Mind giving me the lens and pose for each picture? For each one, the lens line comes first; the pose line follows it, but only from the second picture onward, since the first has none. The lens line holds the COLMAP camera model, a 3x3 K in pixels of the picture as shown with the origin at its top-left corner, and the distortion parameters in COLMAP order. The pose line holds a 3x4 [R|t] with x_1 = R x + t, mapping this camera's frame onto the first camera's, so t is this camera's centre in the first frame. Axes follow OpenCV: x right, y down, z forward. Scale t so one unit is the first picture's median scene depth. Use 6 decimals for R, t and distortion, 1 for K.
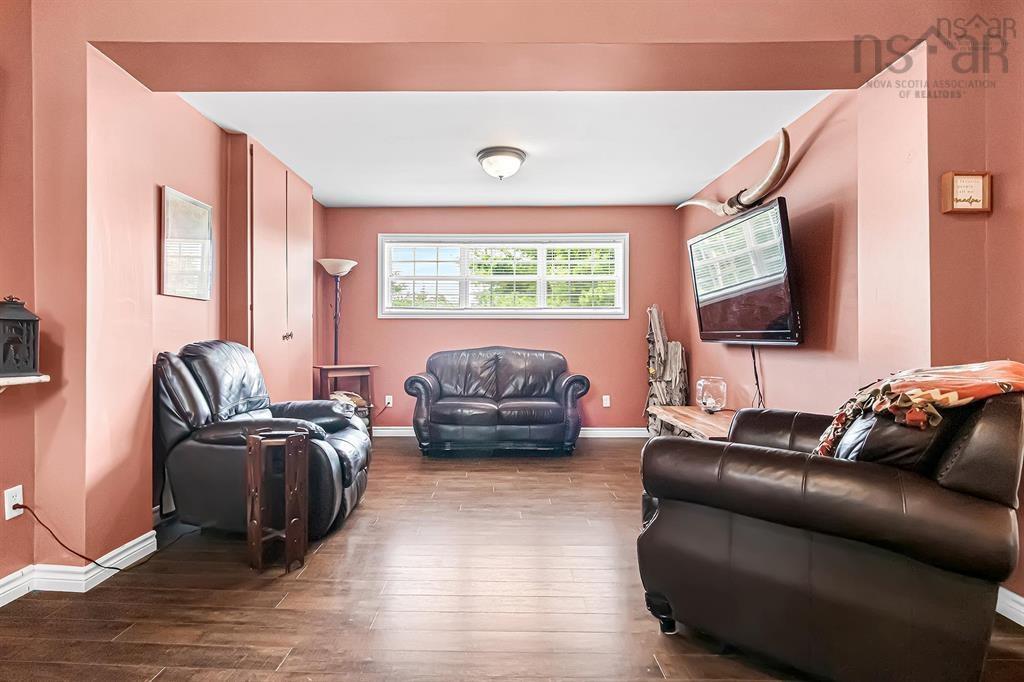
lens RADIAL K [[512.4, 0, 510.4], [0, 512.4, 346.7], [0, 0, 1]] dist [0.000957, 0.000671]
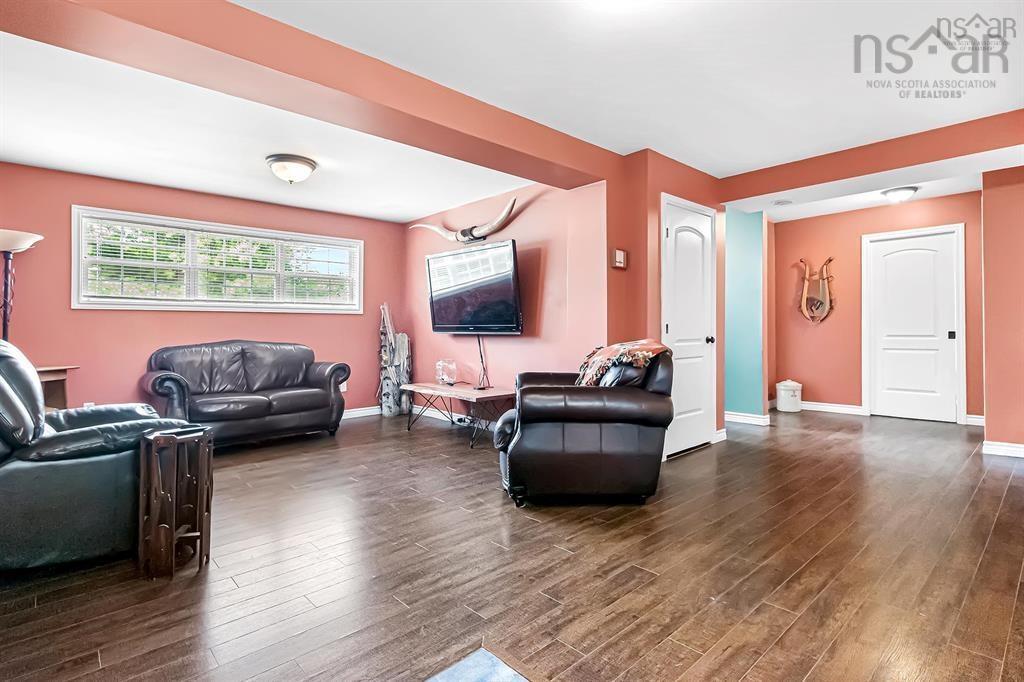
lens RADIAL K [[507.6, 0, 512.0], [0, 507.6, 341.0], [0, 0, 1]] dist [-0.002200, -0.000076]
pose [[0.723134, -0.021003, 0.690388, -0.369437], [0.018503, 0.999768, 0.011034, 0.000232], [-0.690459, 0.004795, 0.723355, -0.076880]]
